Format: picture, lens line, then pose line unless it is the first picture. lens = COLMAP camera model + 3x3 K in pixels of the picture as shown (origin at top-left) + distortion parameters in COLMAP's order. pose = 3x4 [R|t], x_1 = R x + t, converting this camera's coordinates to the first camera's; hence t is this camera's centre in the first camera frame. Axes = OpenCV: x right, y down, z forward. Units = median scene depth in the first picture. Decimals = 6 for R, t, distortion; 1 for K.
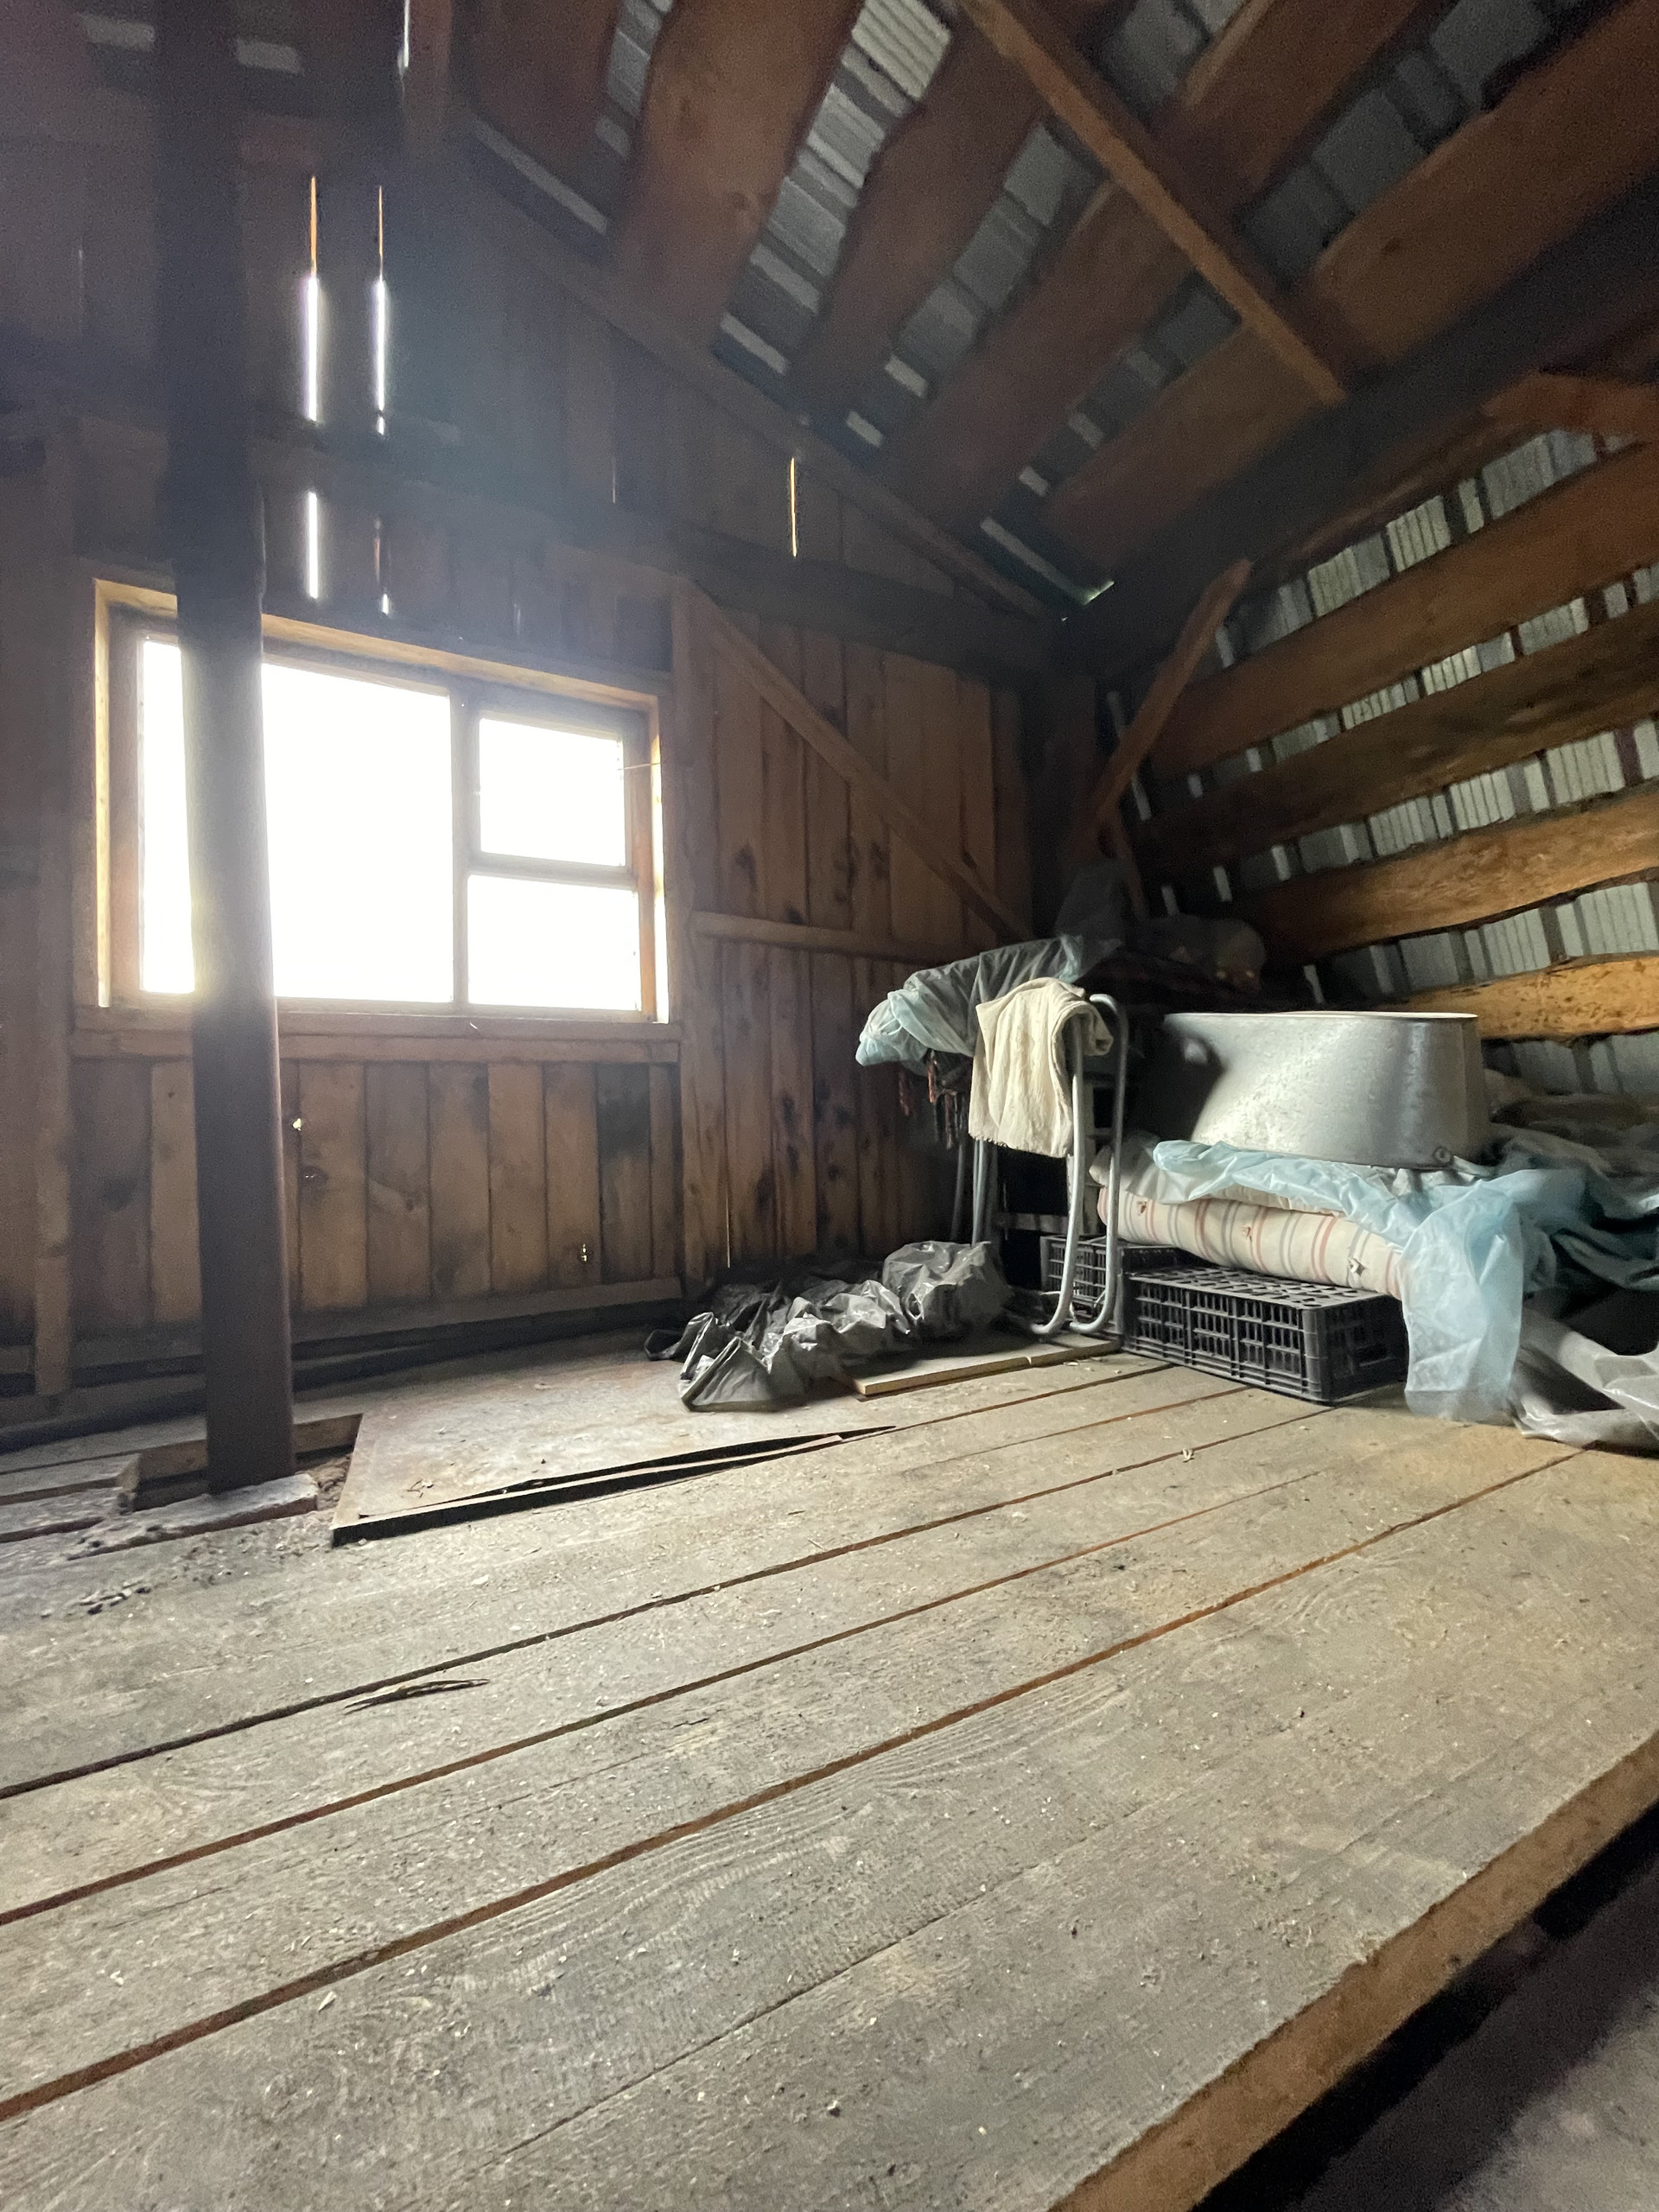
lens RADIAL K [[891.4, 0, 836.3], [0, 891.4, 1096.5], [0, 0, 1]] dist [-0.003164, -0.000214]
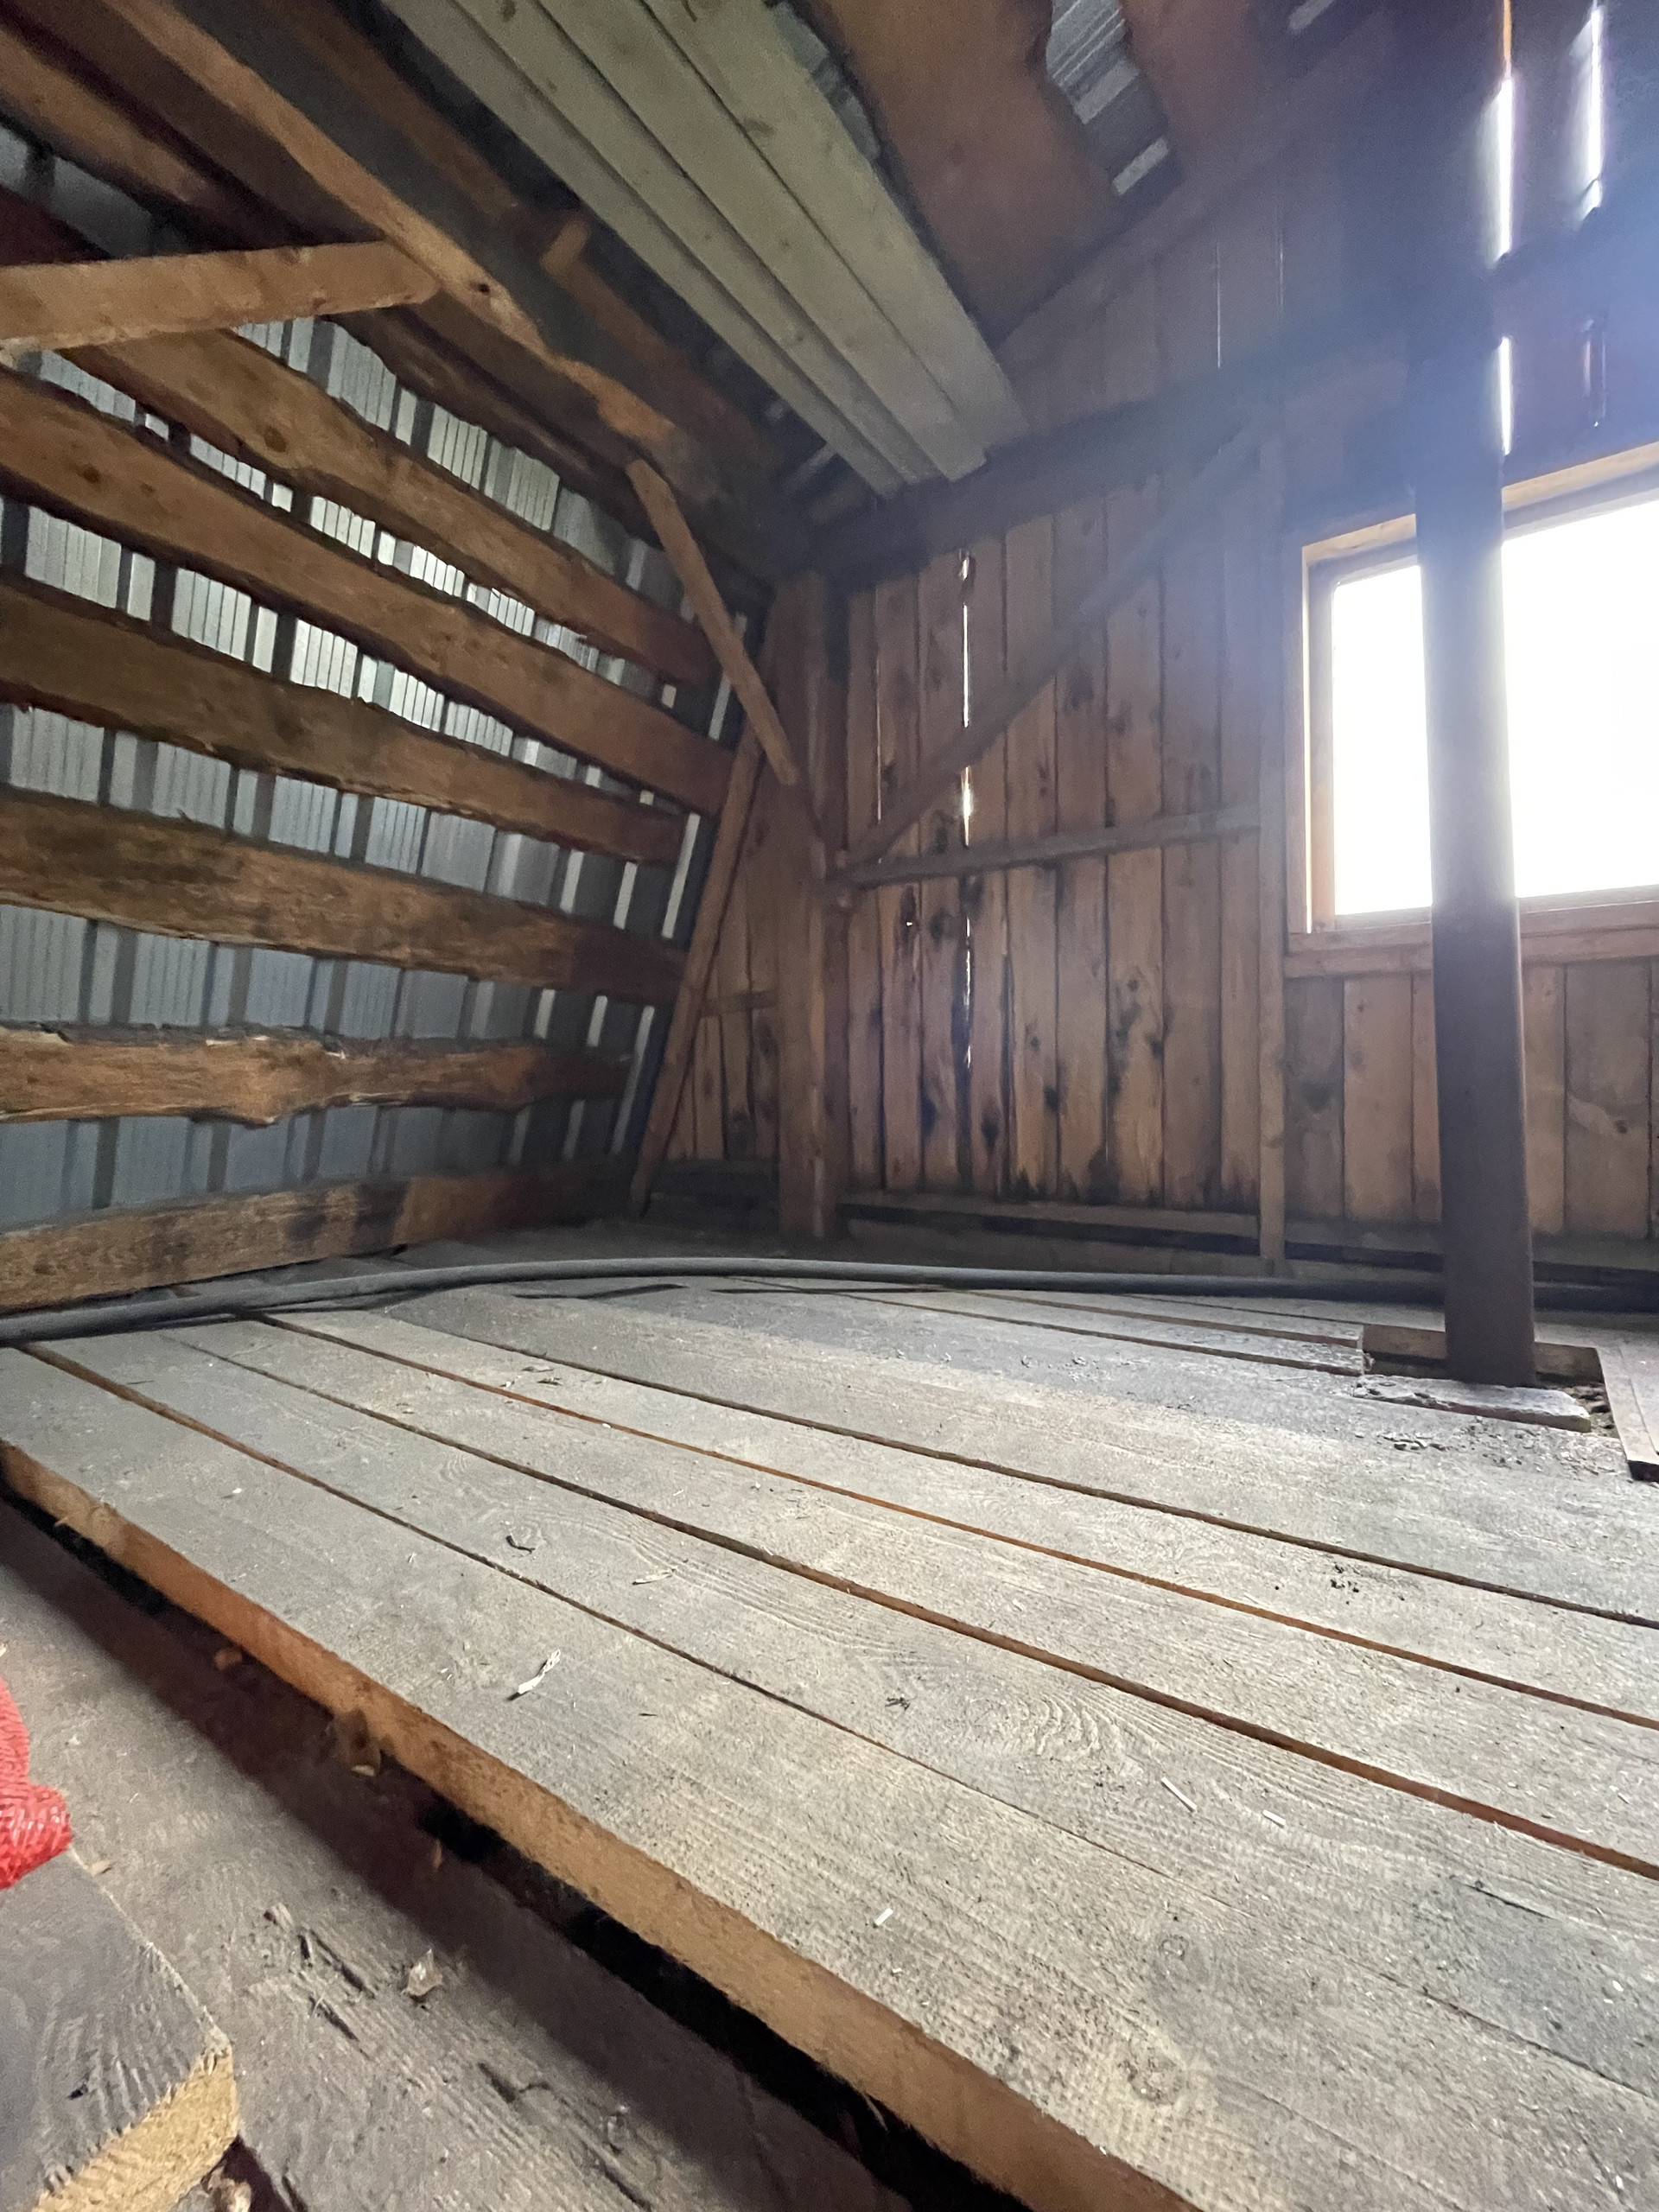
lens RADIAL K [[891.4, 0, 836.3], [0, 891.4, 1096.5], [0, 0, 1]] dist [-0.003164, -0.000214]
pose [[0.476558, 0.041081, -0.878182, -0.154864], [0.032997, 0.997368, 0.064563, 0.021764], [0.878523, -0.059745, 0.473949, -0.130621]]
